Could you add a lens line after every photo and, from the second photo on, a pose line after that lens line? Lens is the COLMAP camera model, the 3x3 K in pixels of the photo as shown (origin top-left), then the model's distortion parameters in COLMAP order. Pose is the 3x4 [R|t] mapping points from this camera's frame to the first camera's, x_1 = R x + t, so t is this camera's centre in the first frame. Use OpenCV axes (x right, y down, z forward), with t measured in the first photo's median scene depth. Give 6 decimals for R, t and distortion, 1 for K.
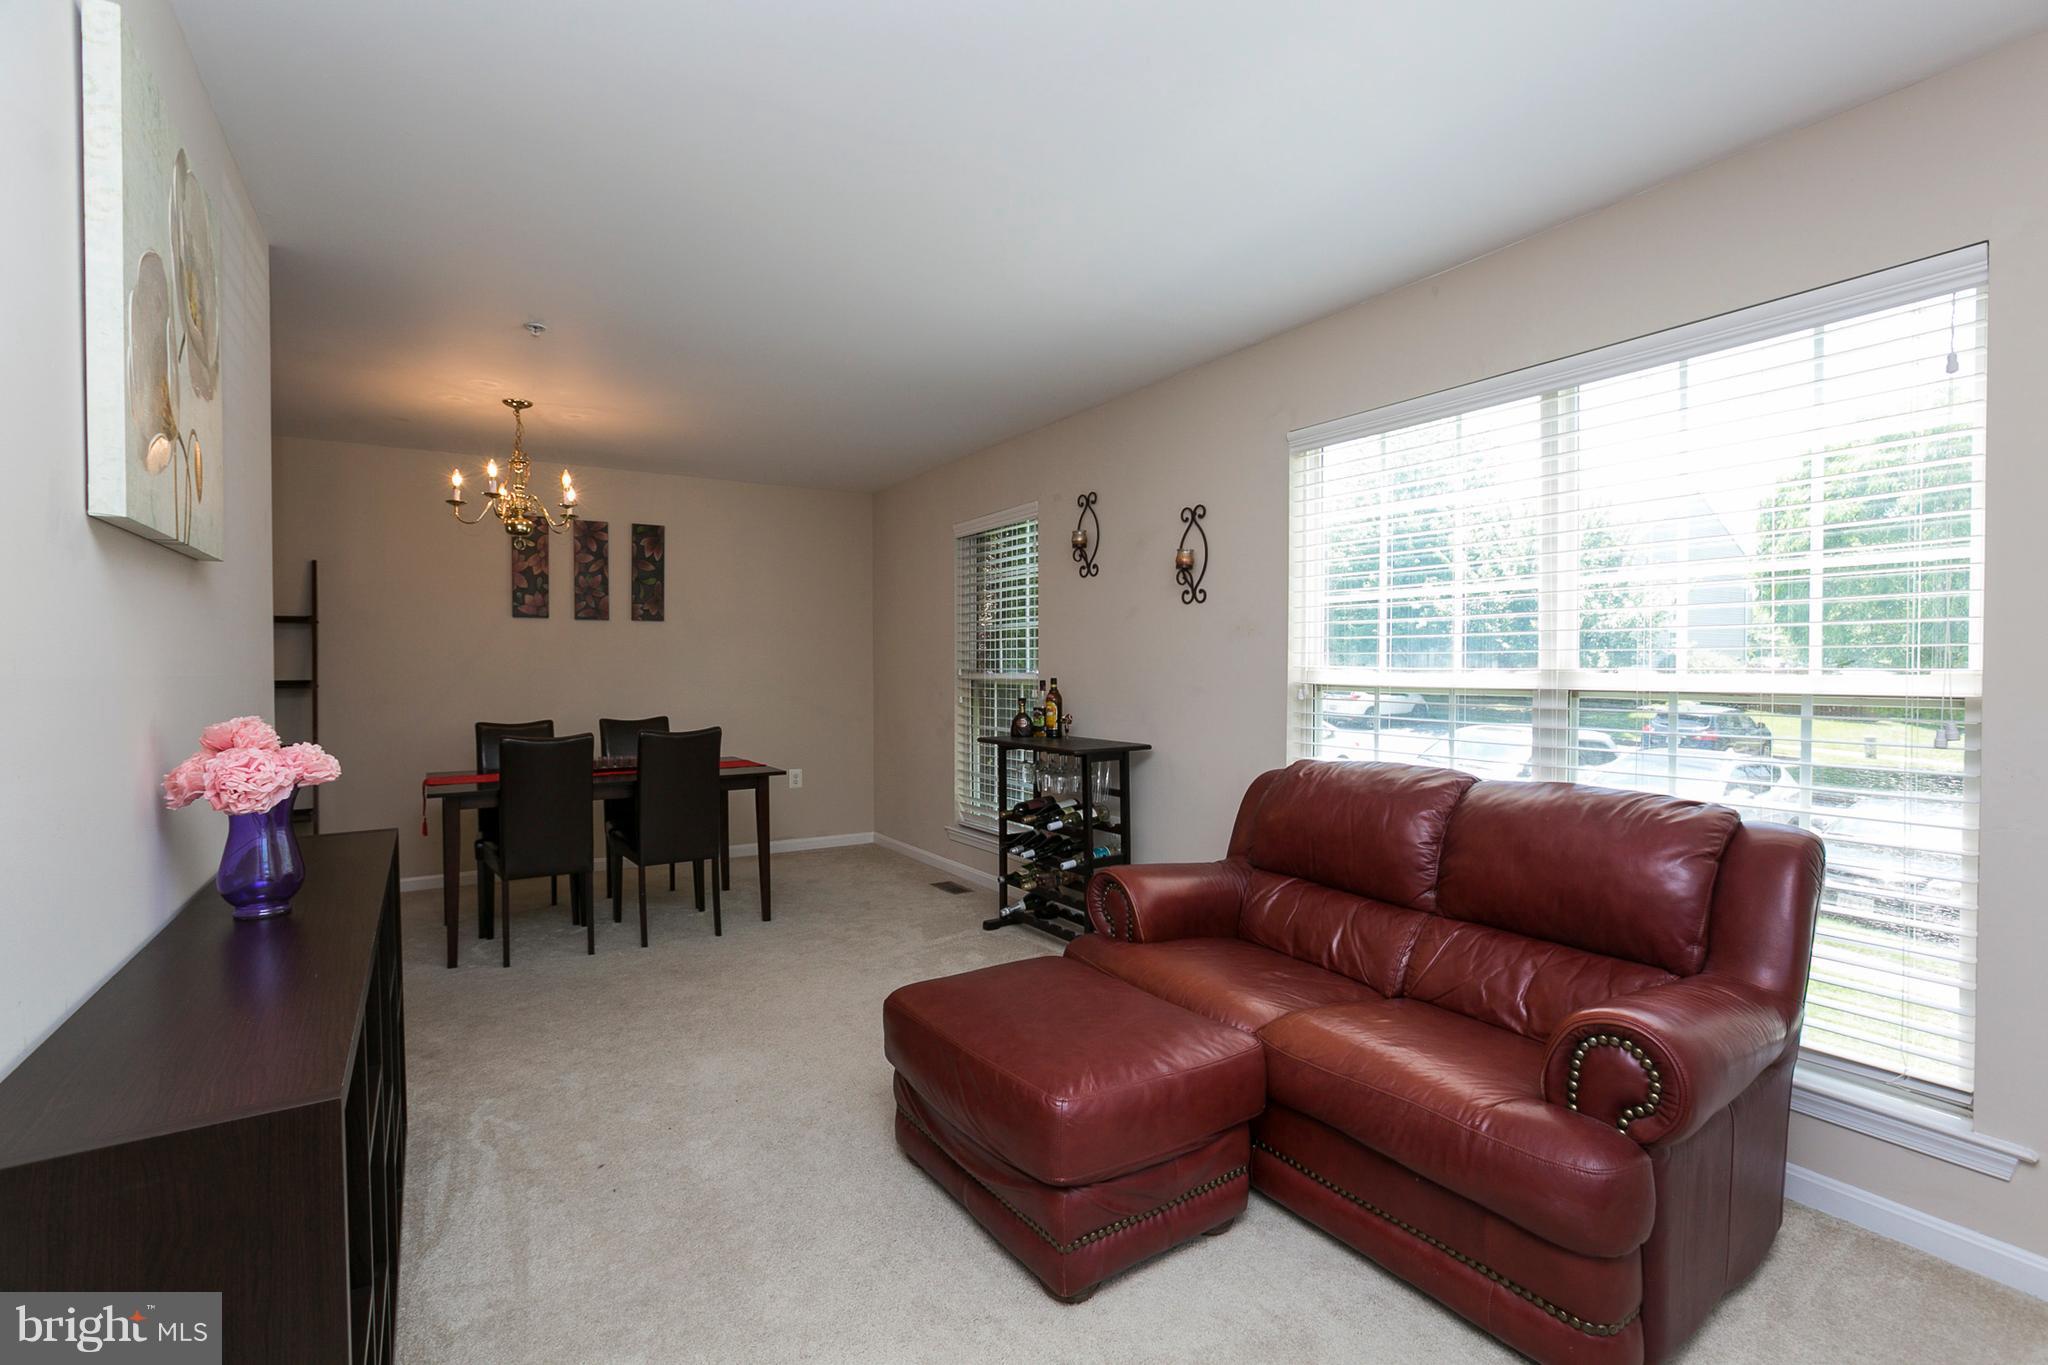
lens RADIAL K [[1017.6, 0, 1020.6], [0, 1017.6, 696.4], [0, 0, 1]] dist [-0.047142, 0.019642]
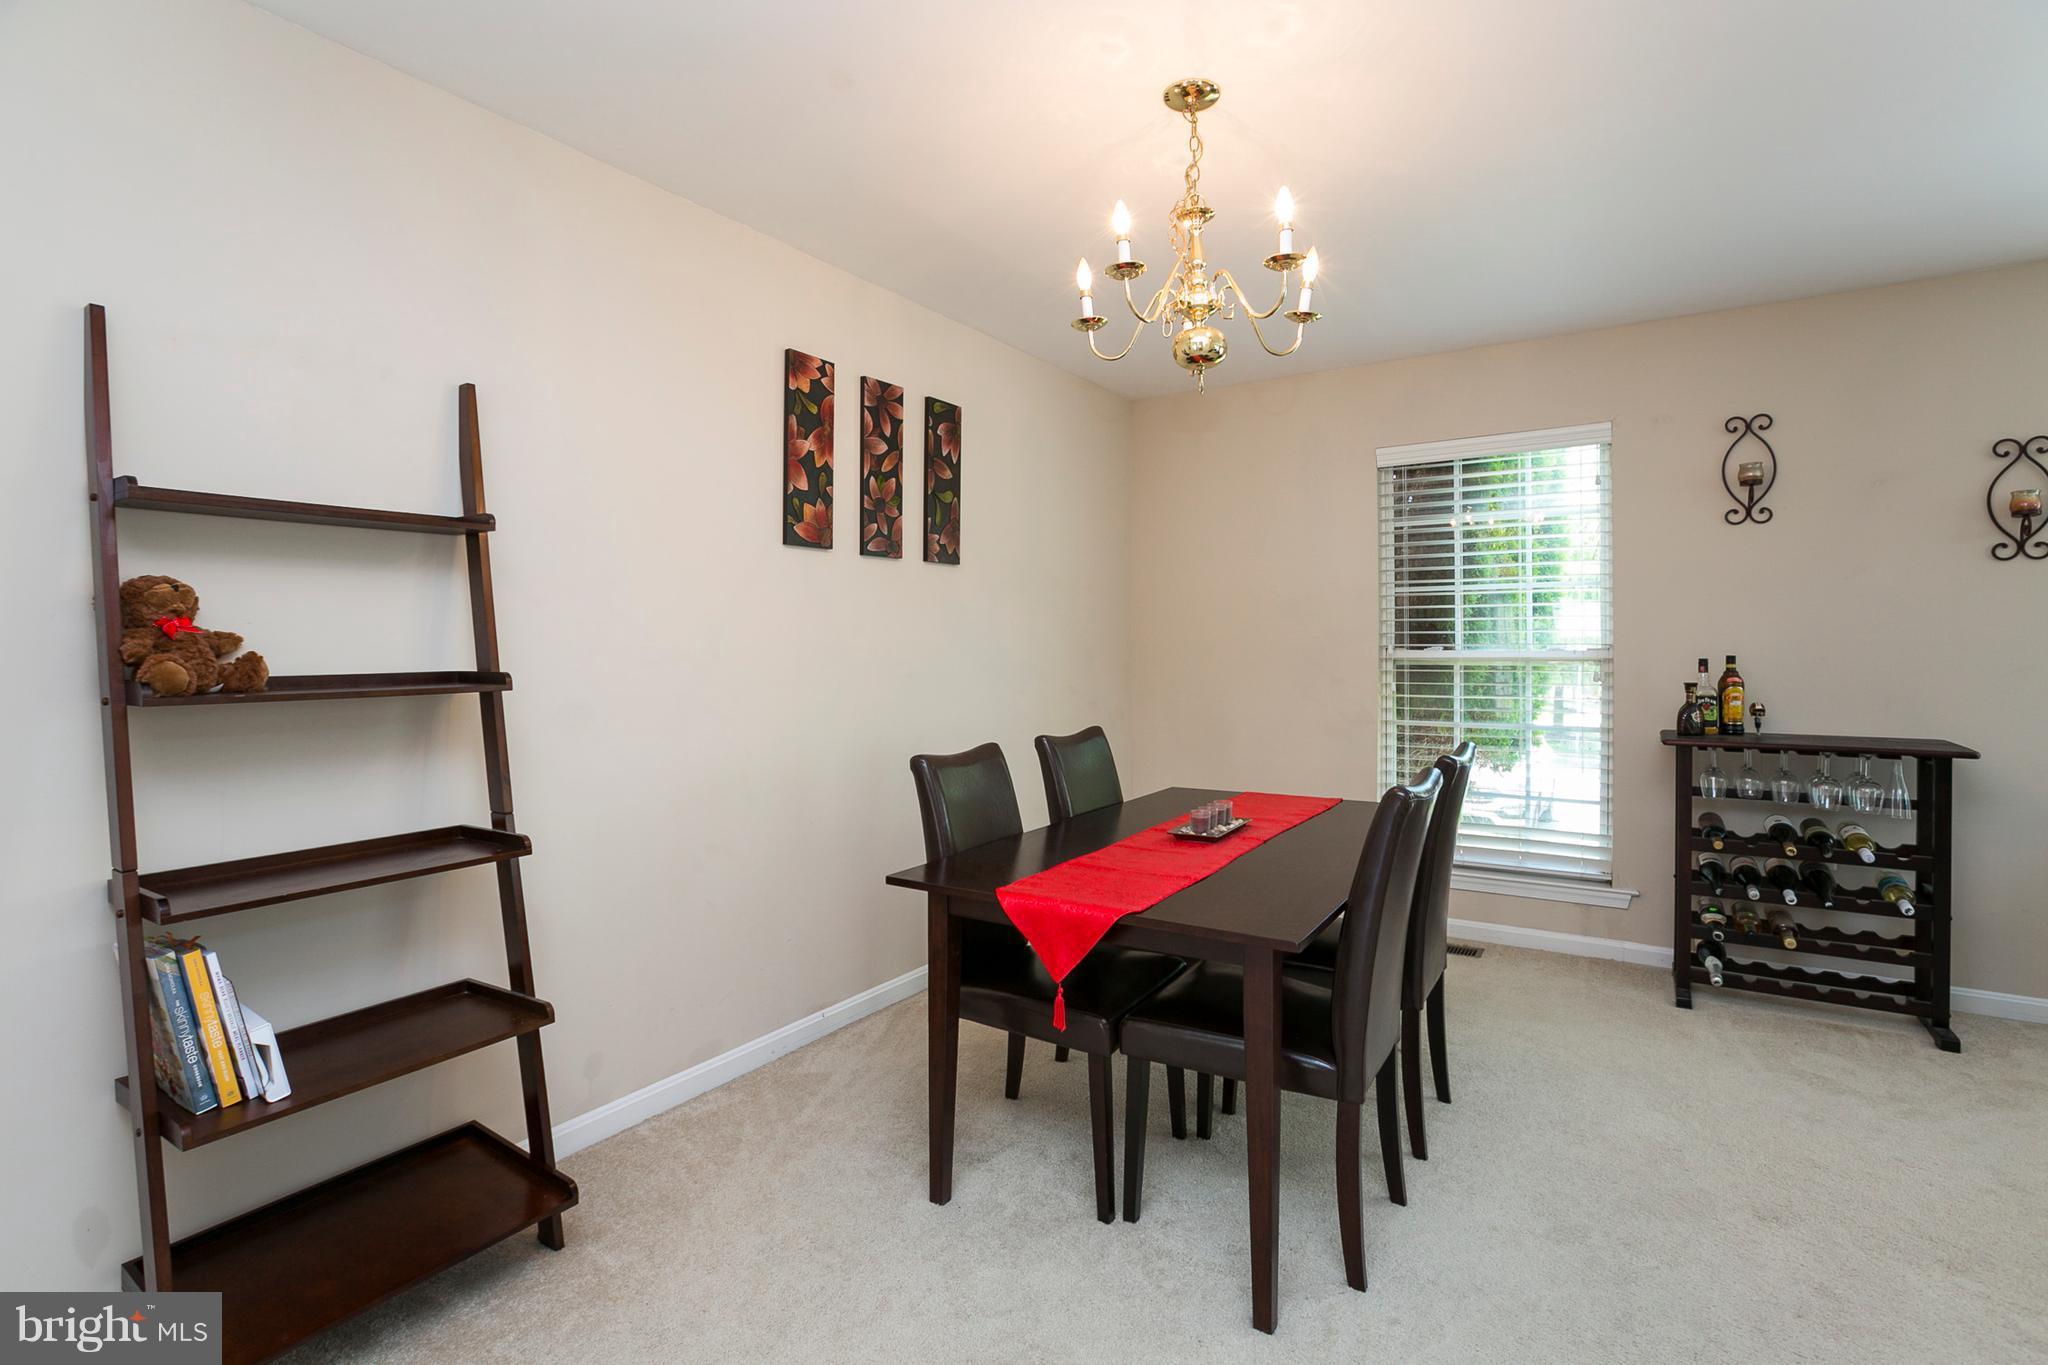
lens RADIAL K [[1017.6, 0, 1049.8], [0, 1017.6, 642.7], [0, 0, 1]] dist [-0.047142, 0.019642]
pose [[0.883629, 0.000593, 0.468188, -0.621527], [0.015897, 0.999385, -0.031268, -0.010238], [-0.467919, 0.035072, 0.883075, 0.476718]]
